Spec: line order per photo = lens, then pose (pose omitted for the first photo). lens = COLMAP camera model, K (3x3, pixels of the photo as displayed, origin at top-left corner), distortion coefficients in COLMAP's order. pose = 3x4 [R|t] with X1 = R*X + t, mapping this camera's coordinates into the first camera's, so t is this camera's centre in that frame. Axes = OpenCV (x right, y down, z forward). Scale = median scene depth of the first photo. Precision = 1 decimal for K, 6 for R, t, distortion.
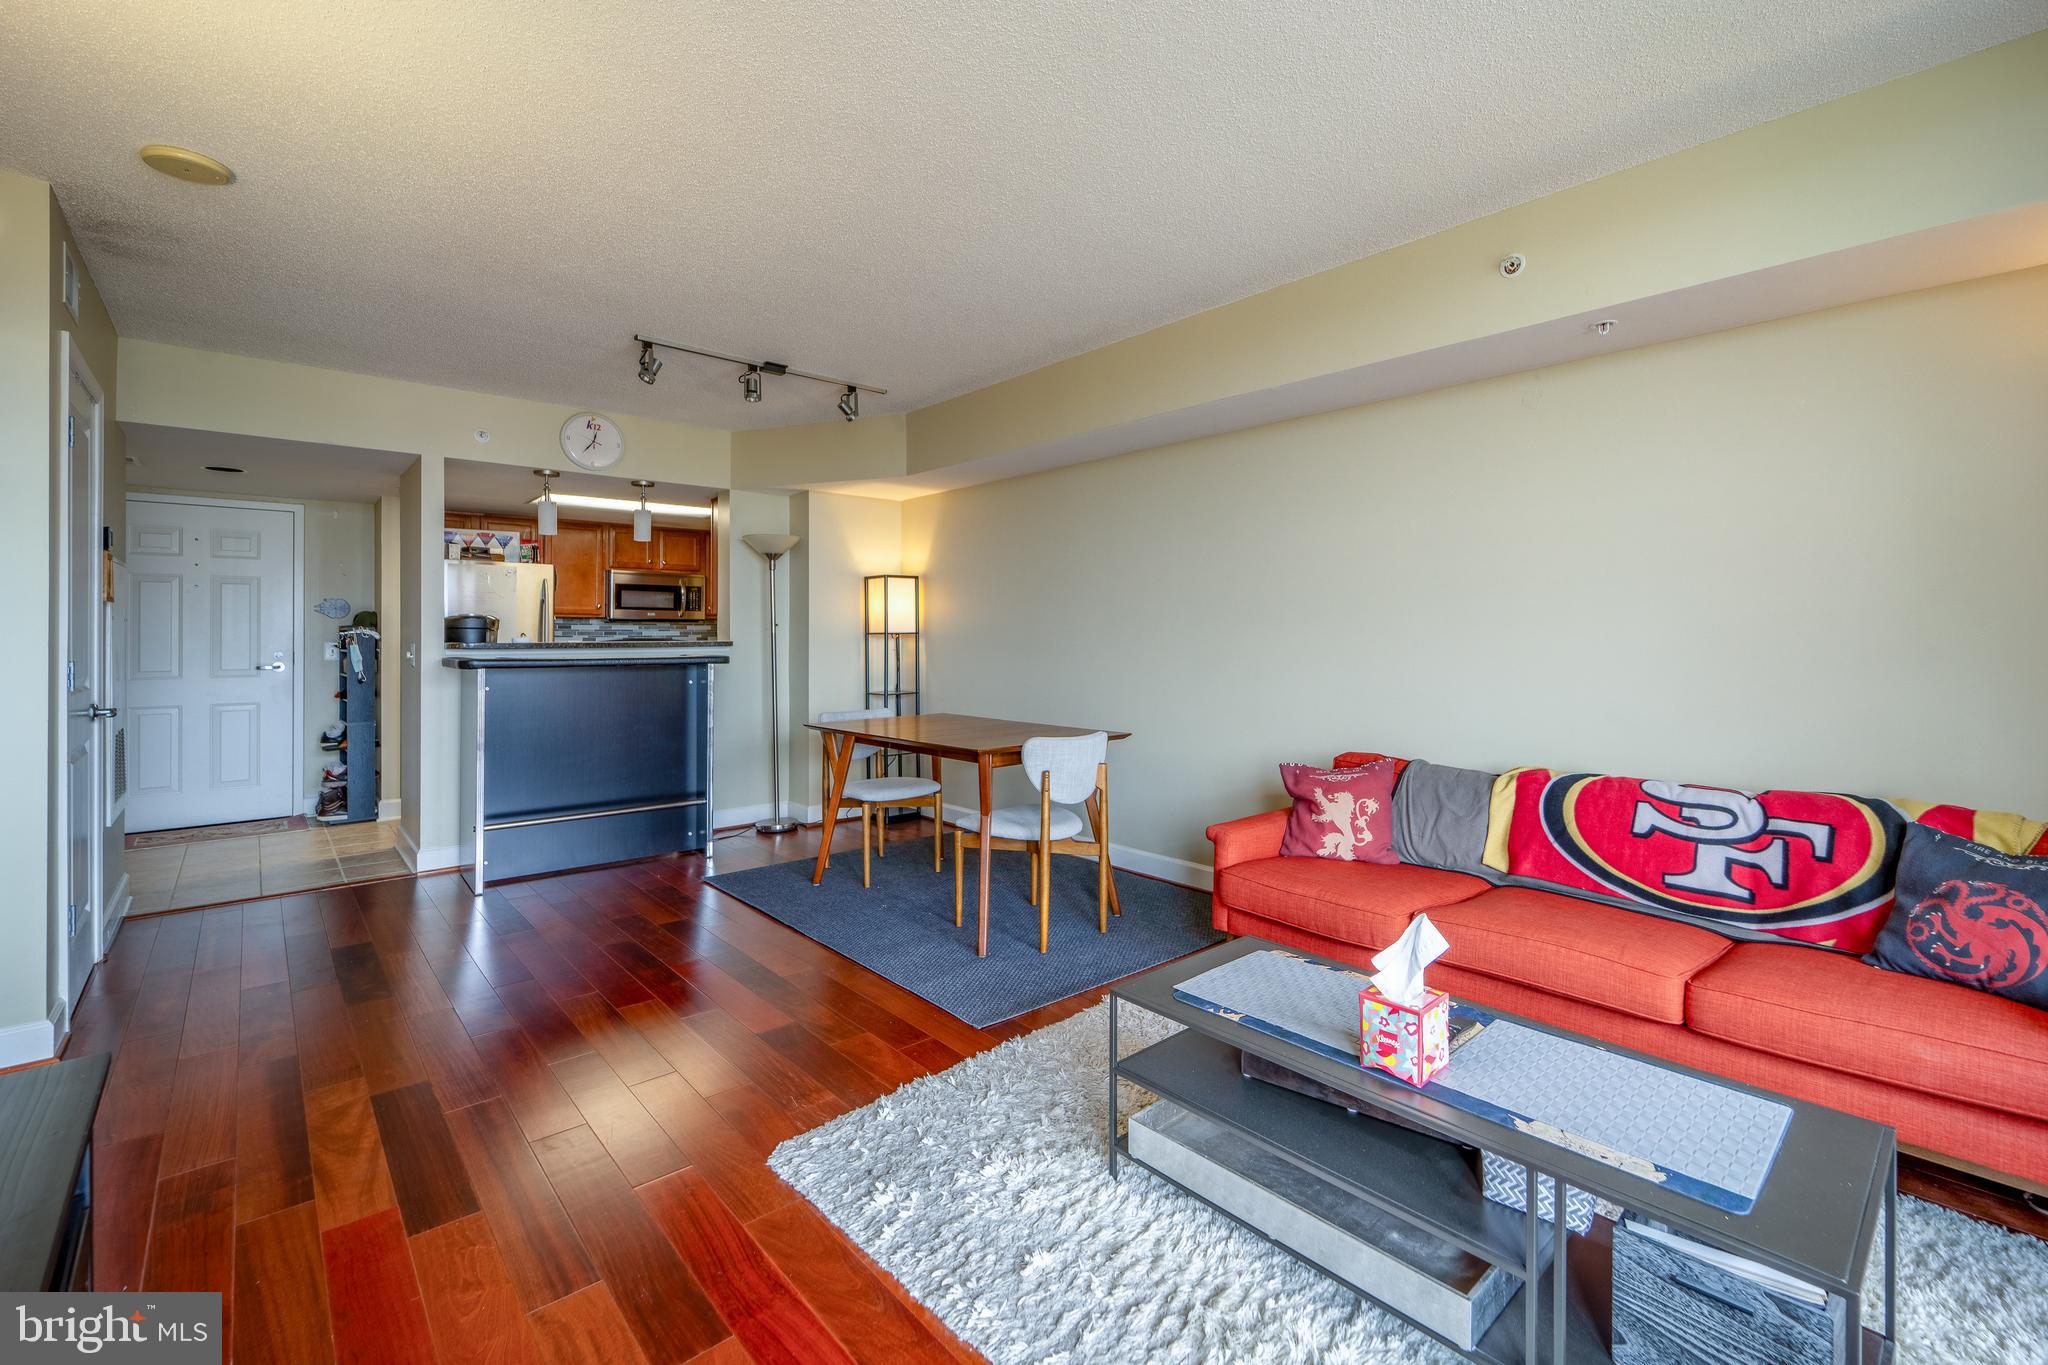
lens RADIAL K [[899.2, 0, 1075.6], [0, 899.2, 648.6], [0, 0, 1]] dist [0.003101, -0.000703]
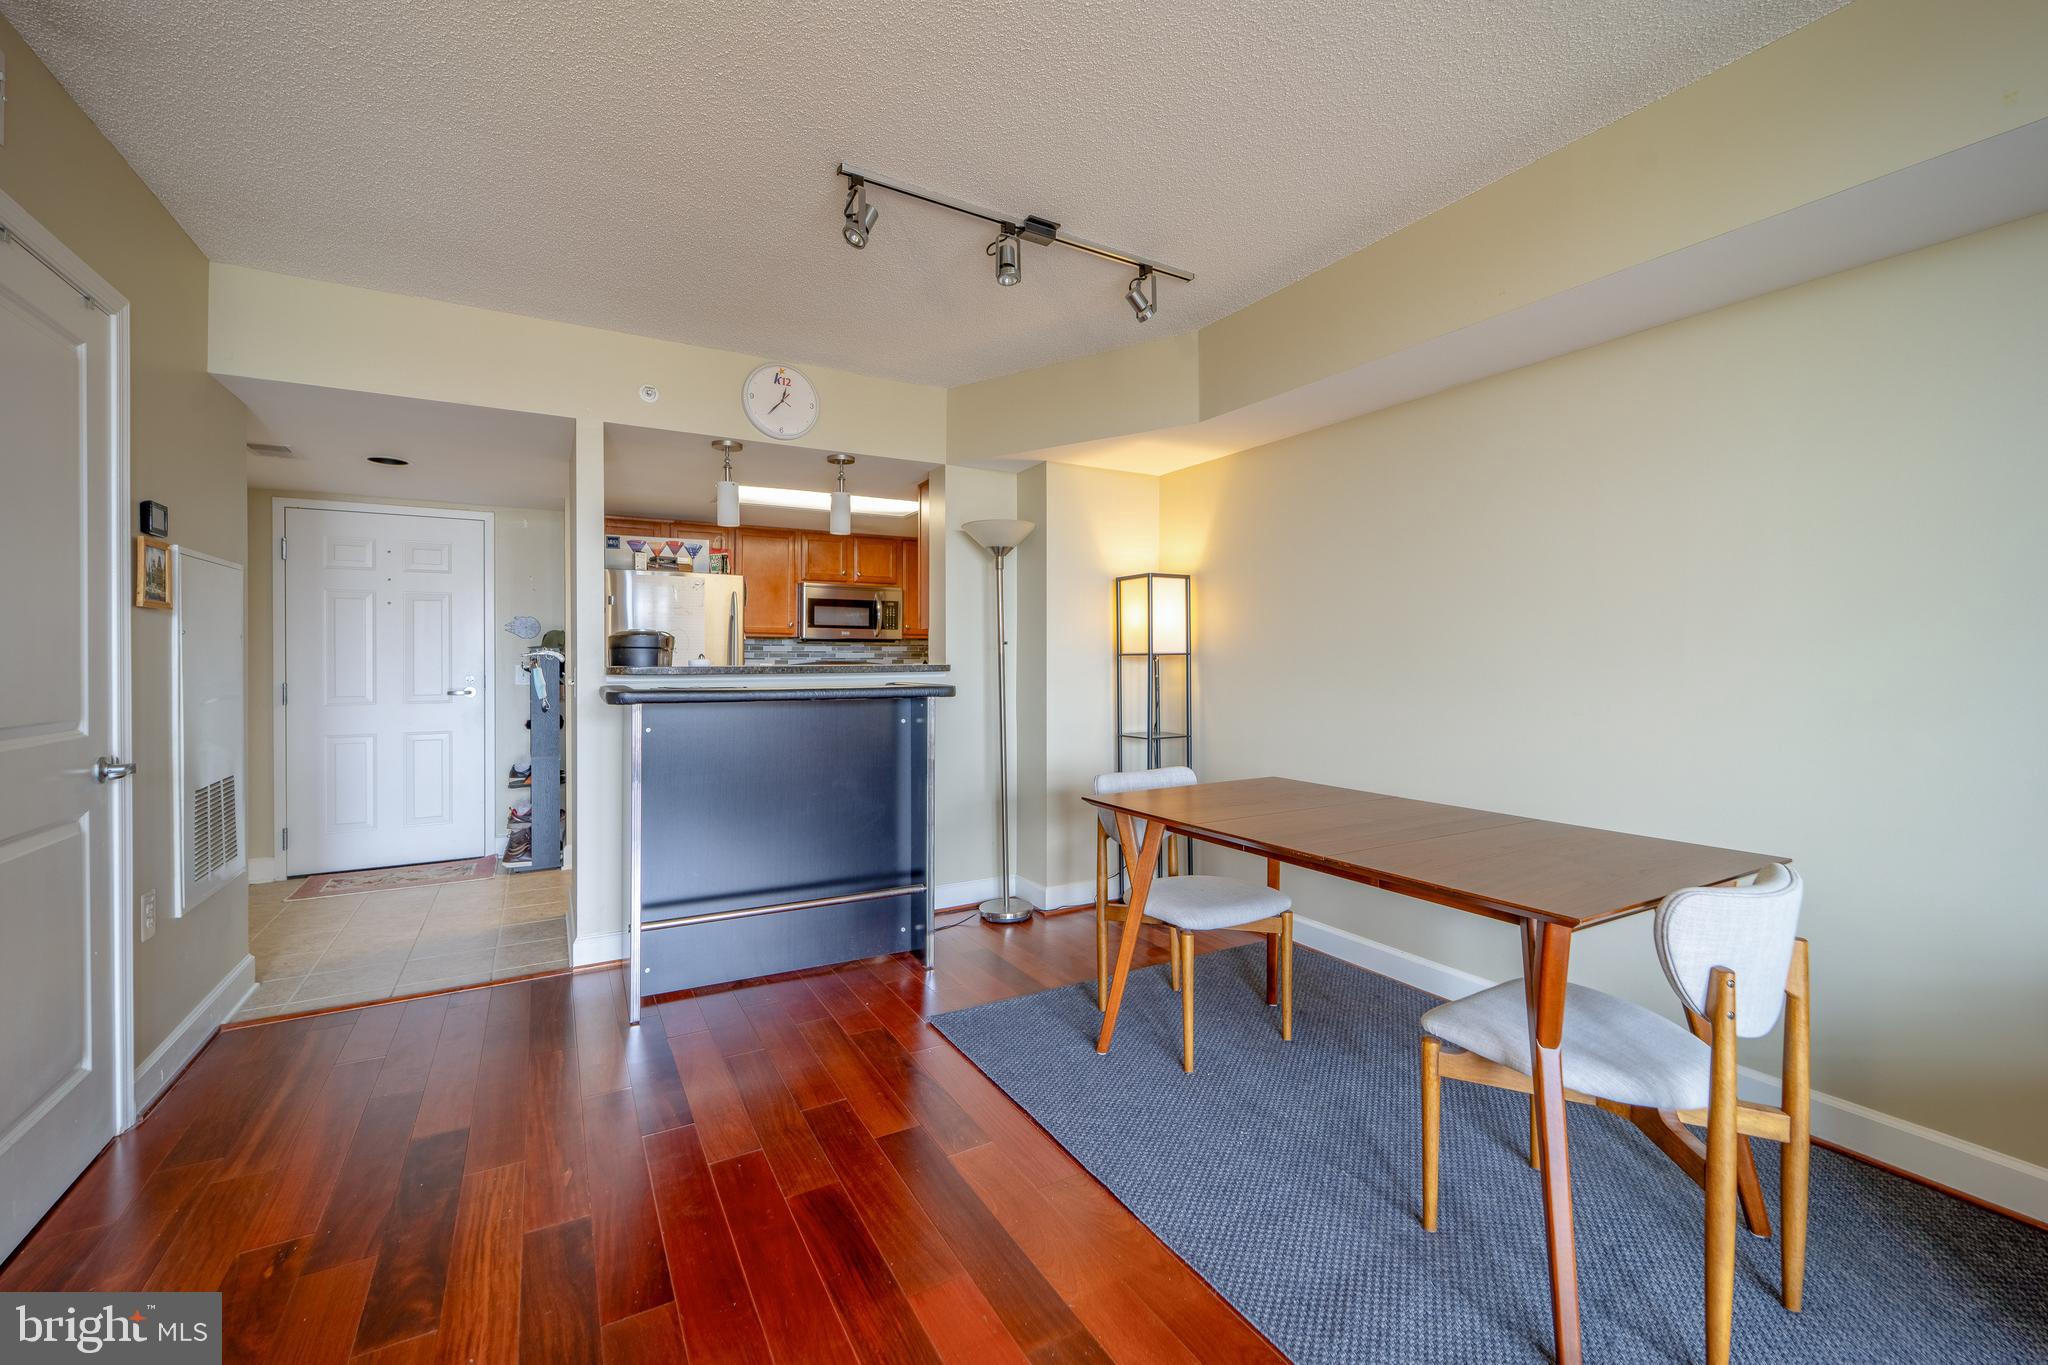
lens RADIAL K [[899.2, 0, 1006.9], [0, 899.2, 692.3], [0, 0, 1]] dist [0.003101, -0.000703]
pose [[0.967745, 0.009418, -0.251754, -0.139507], [-0.003921, 0.999743, 0.022330, -0.002100], [0.251900, -0.020623, 0.967534, 0.271098]]
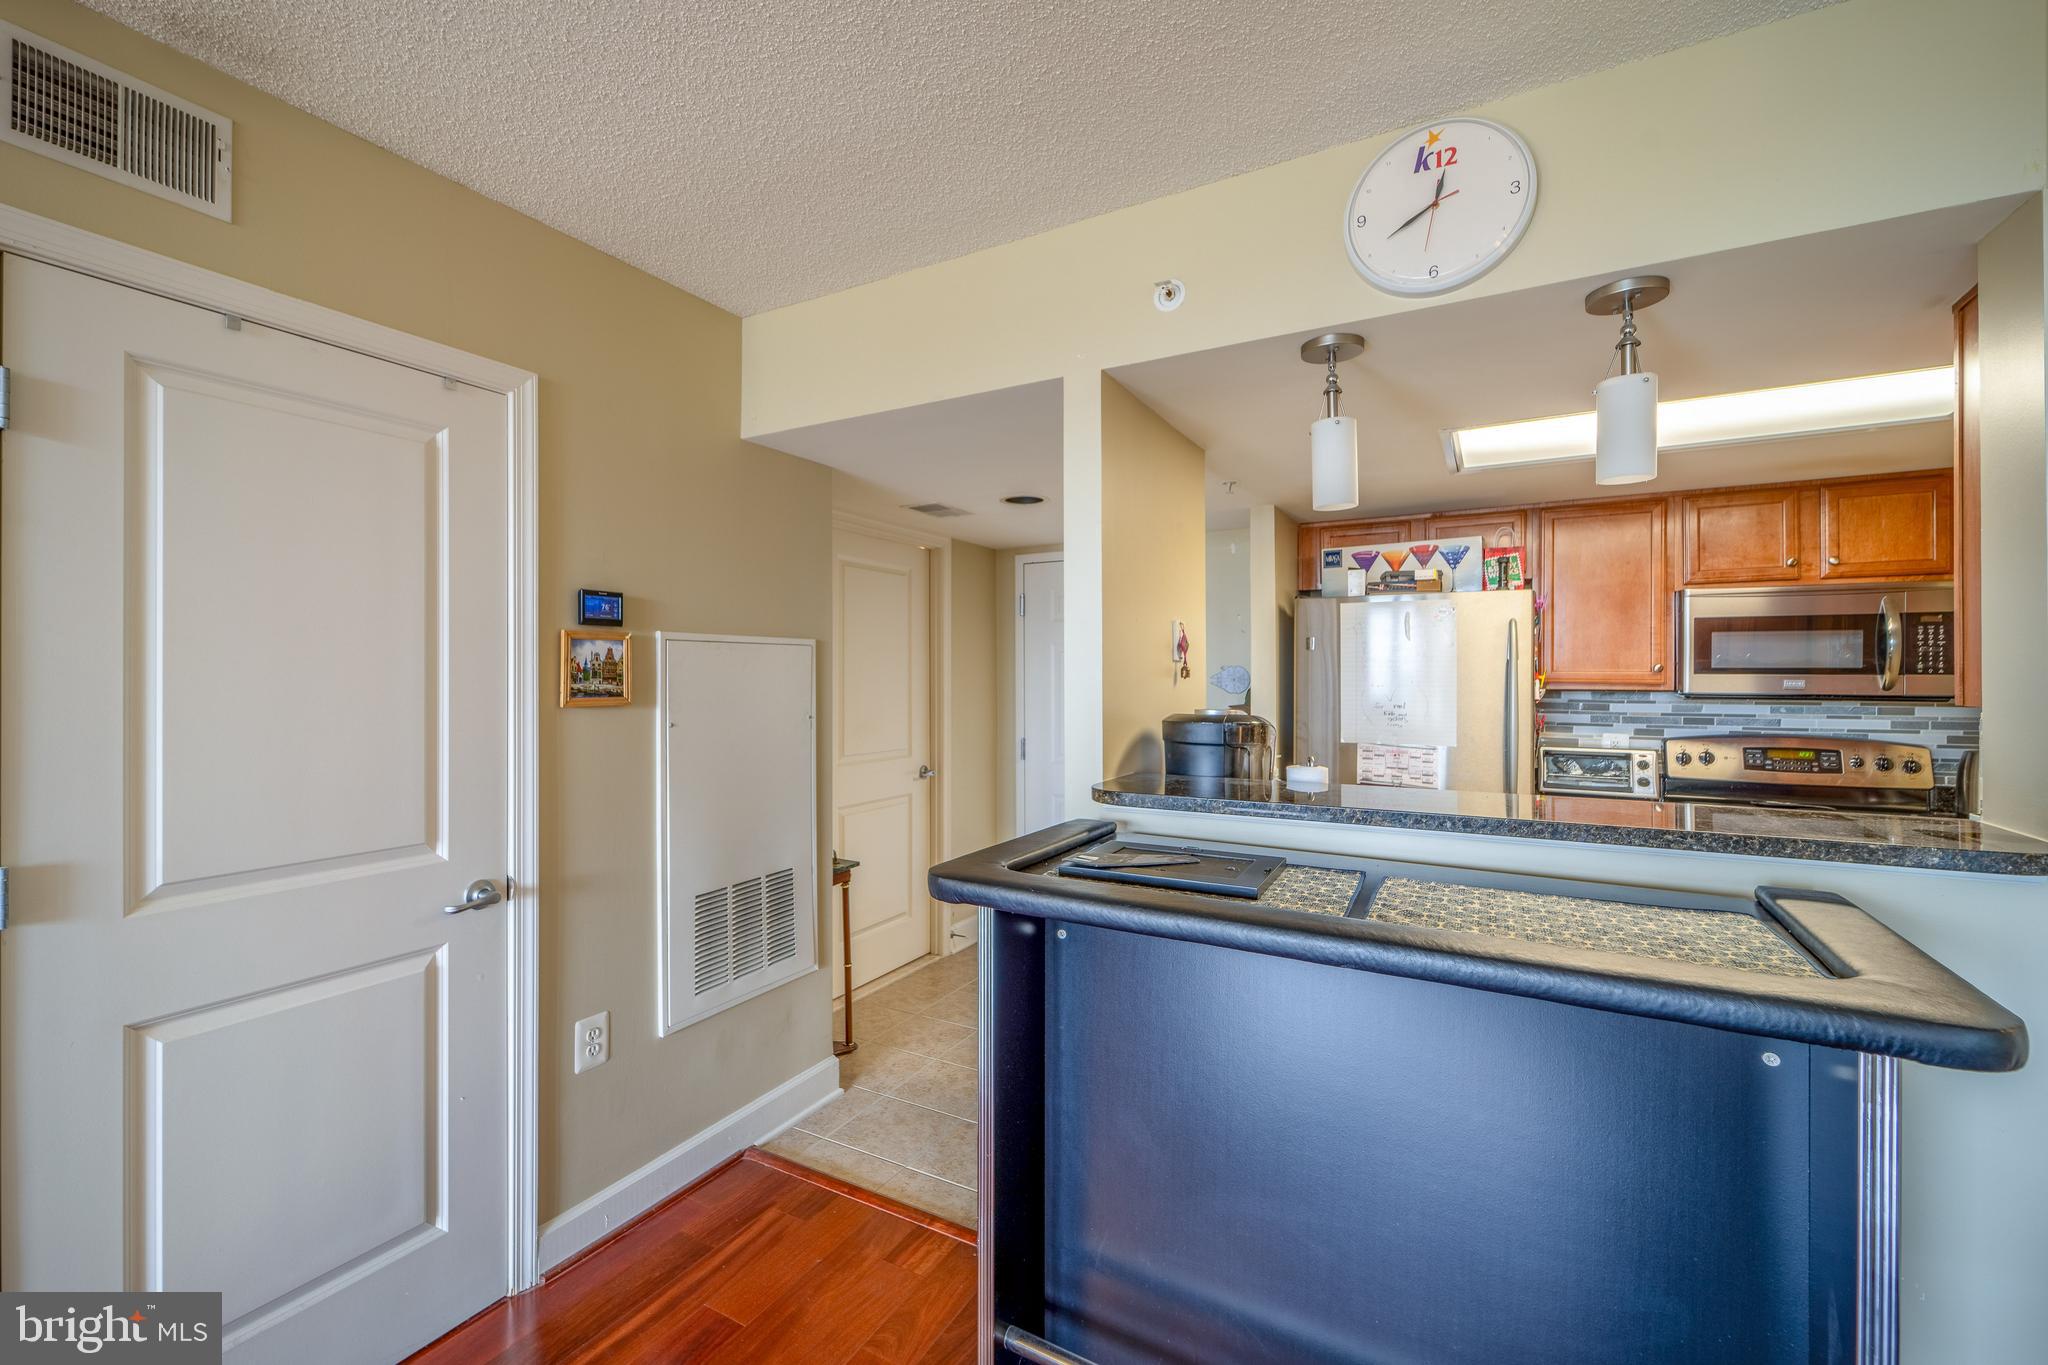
lens RADIAL K [[836.0, 0, 1014.0], [0, 836.0, 664.1], [0, 0, 1]] dist [-0.008521, 0.000120]
pose [[0.275758, -0.006175, -0.961207, -0.249683], [-0.010498, 0.999900, -0.009436, -0.049273], [0.961170, 0.012692, 0.275666, 0.674149]]
